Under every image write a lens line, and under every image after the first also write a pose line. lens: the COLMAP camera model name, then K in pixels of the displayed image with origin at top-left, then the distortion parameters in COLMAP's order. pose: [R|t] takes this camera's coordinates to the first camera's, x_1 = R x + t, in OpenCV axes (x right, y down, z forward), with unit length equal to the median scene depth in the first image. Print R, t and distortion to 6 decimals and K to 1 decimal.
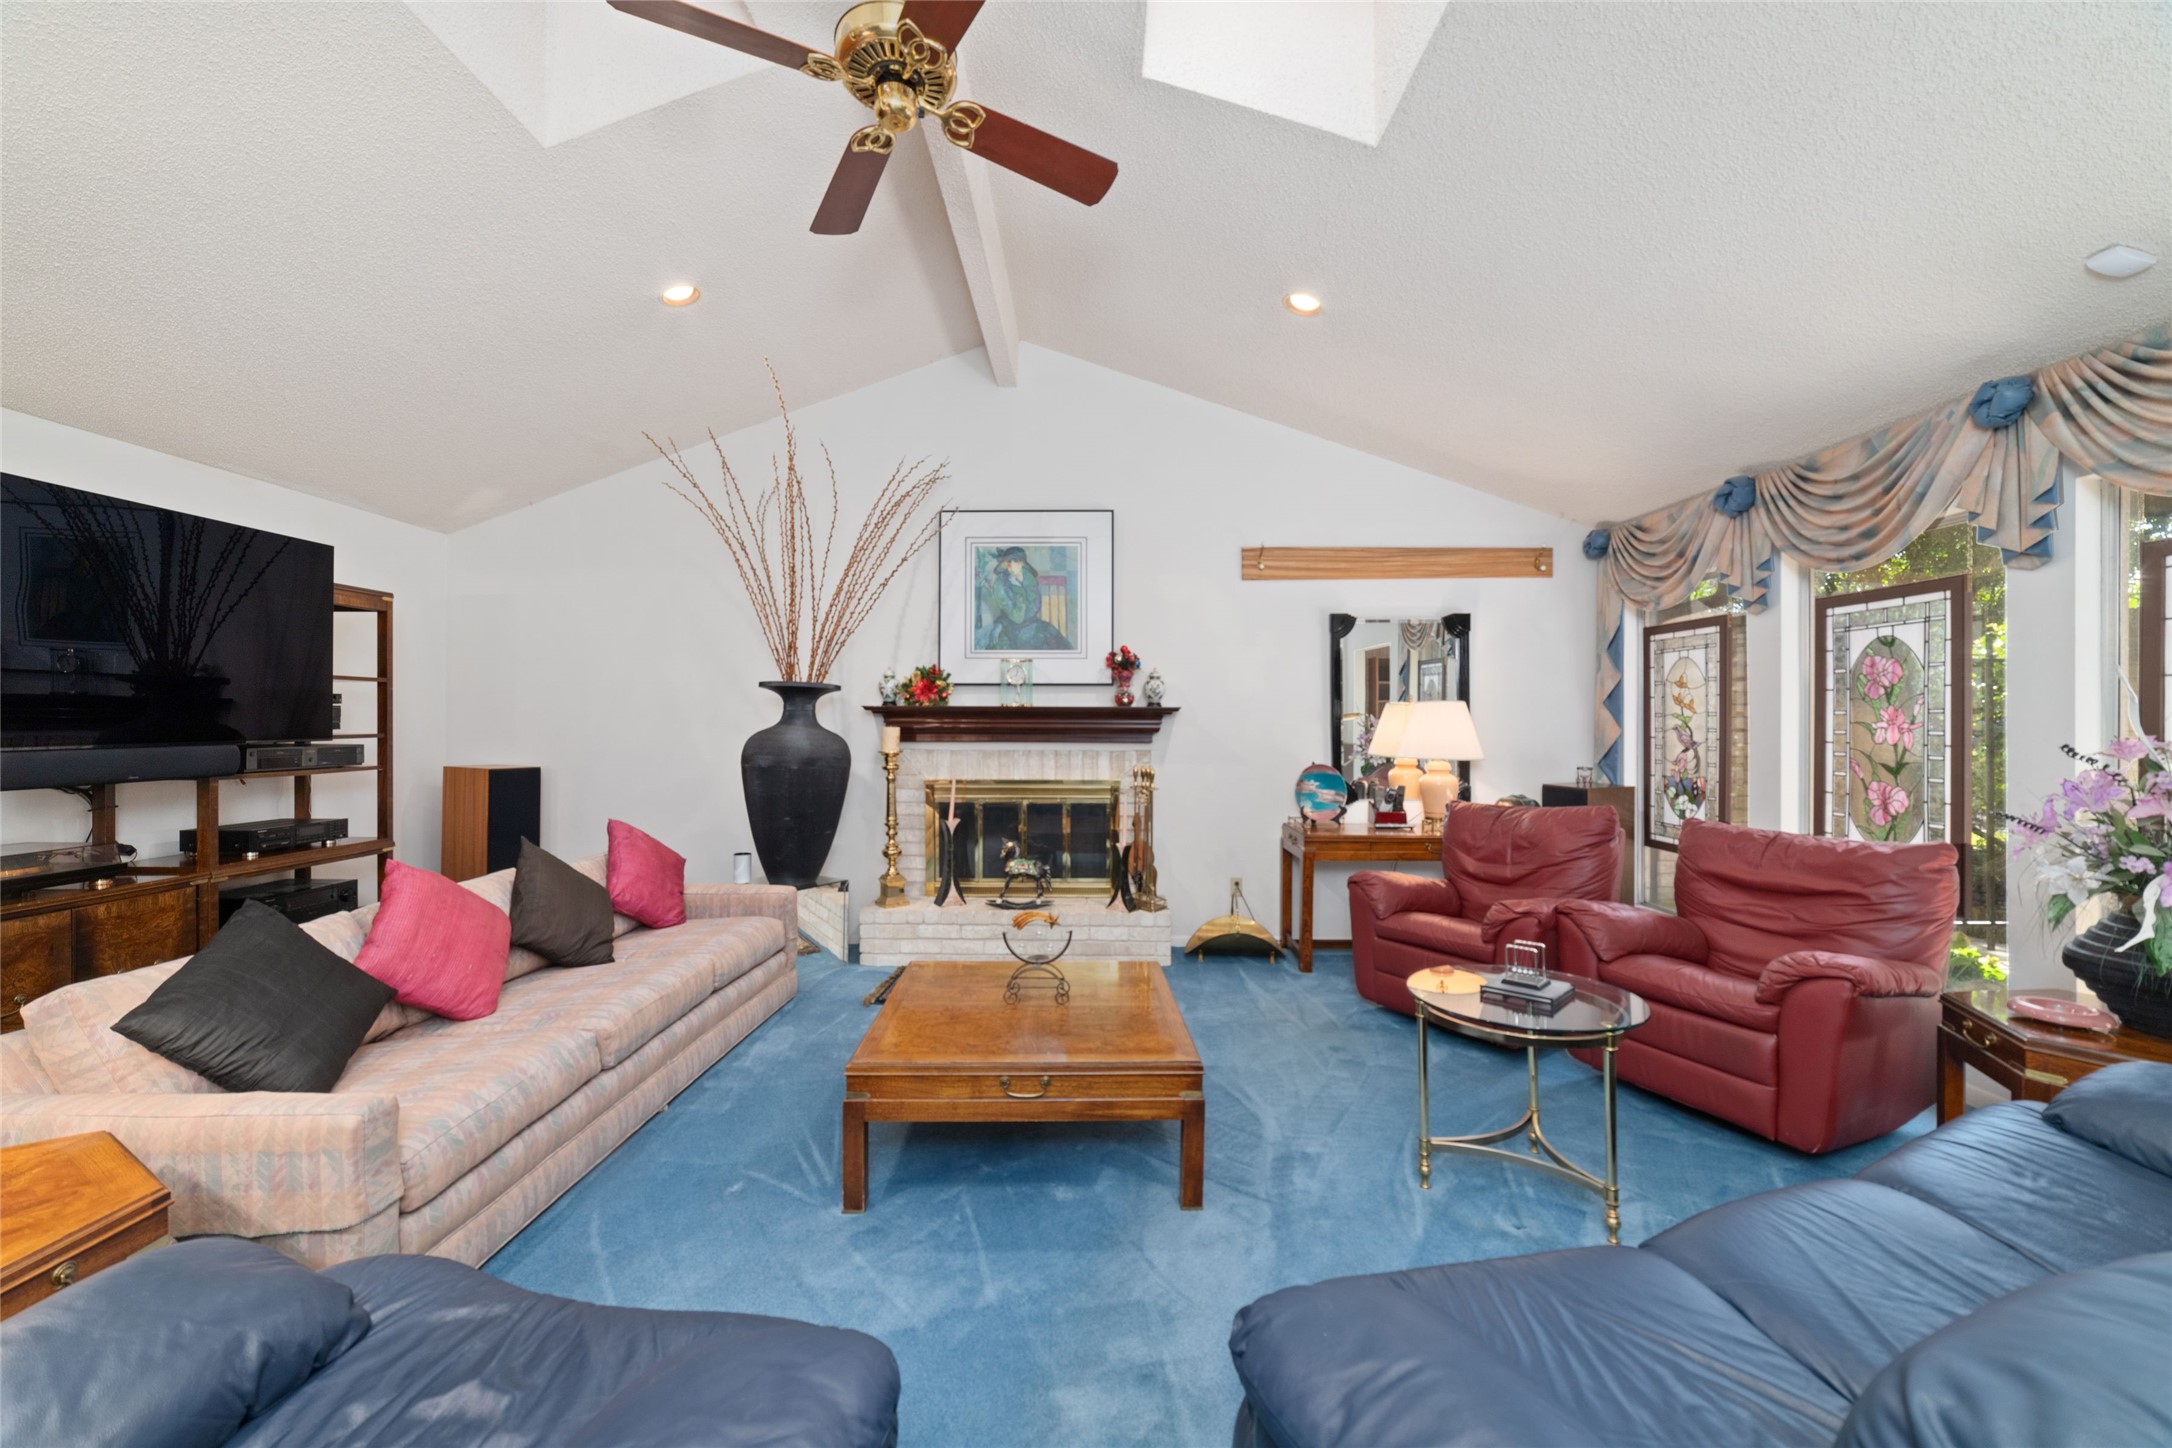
lens RADIAL K [[831.7, 0, 1085.5], [0, 831.7, 721.7], [0, 0, 1]] dist [-0.004282, 0.002868]
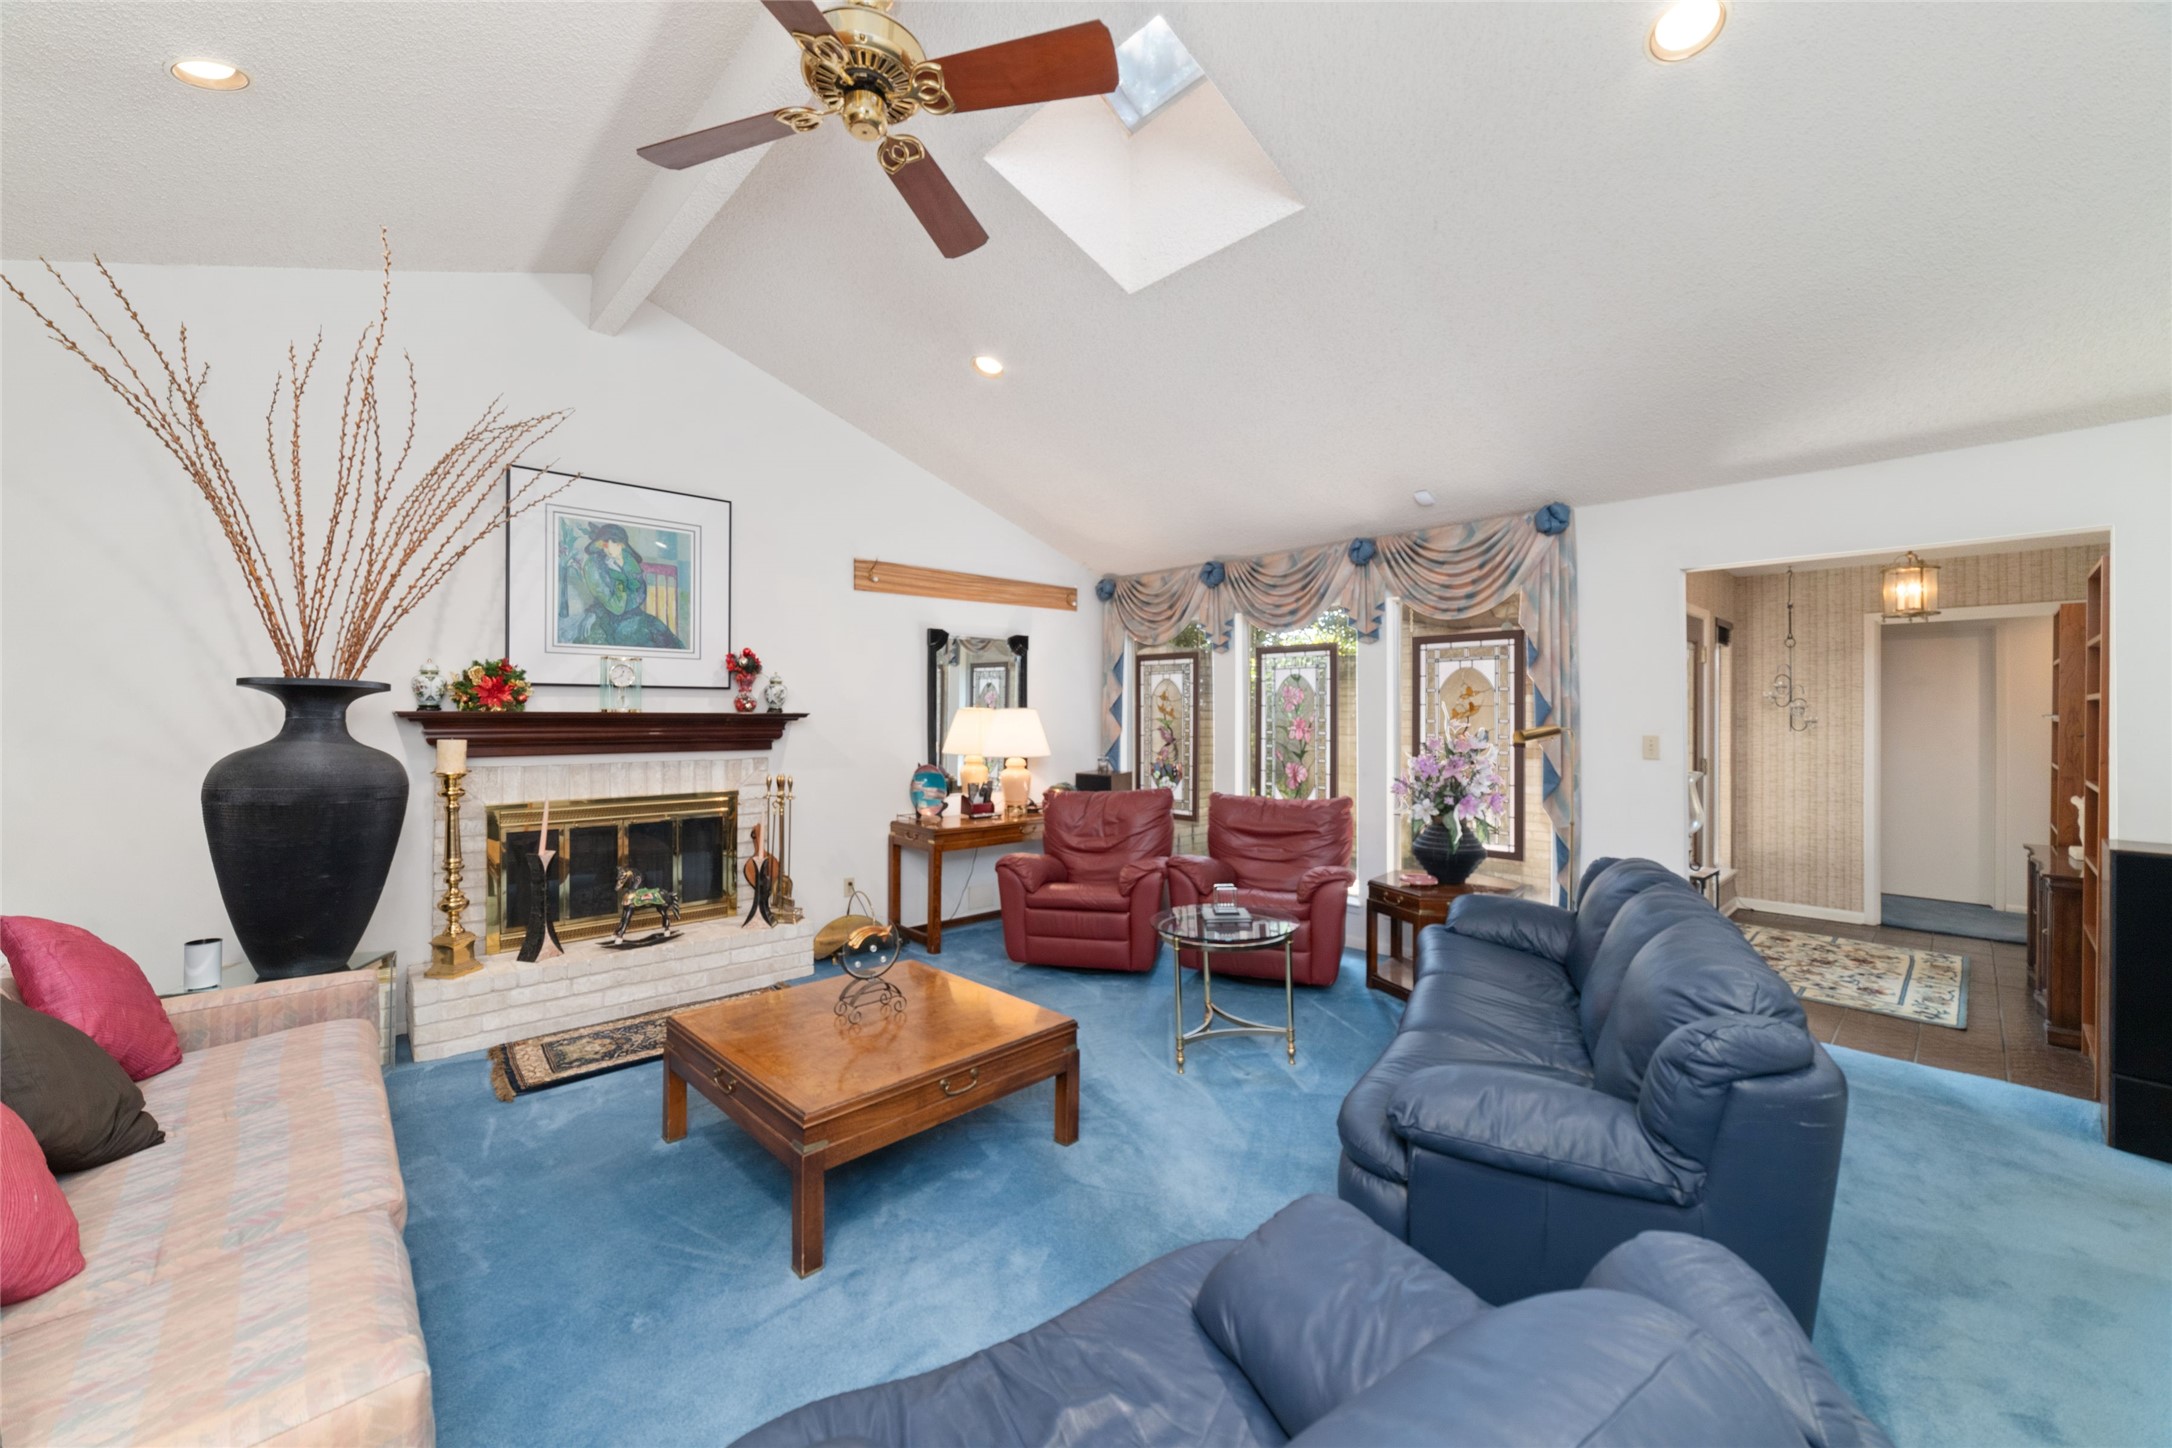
lens RADIAL K [[831.7, 0, 1088.2], [0, 831.7, 718.8], [0, 0, 1]] dist [-0.004282, 0.002868]
pose [[0.732599, -0.004523, 0.680646, -0.324685], [-0.000796, 0.999972, 0.007501, -0.019119], [-0.680660, -0.006037, 0.732574, 0.048359]]
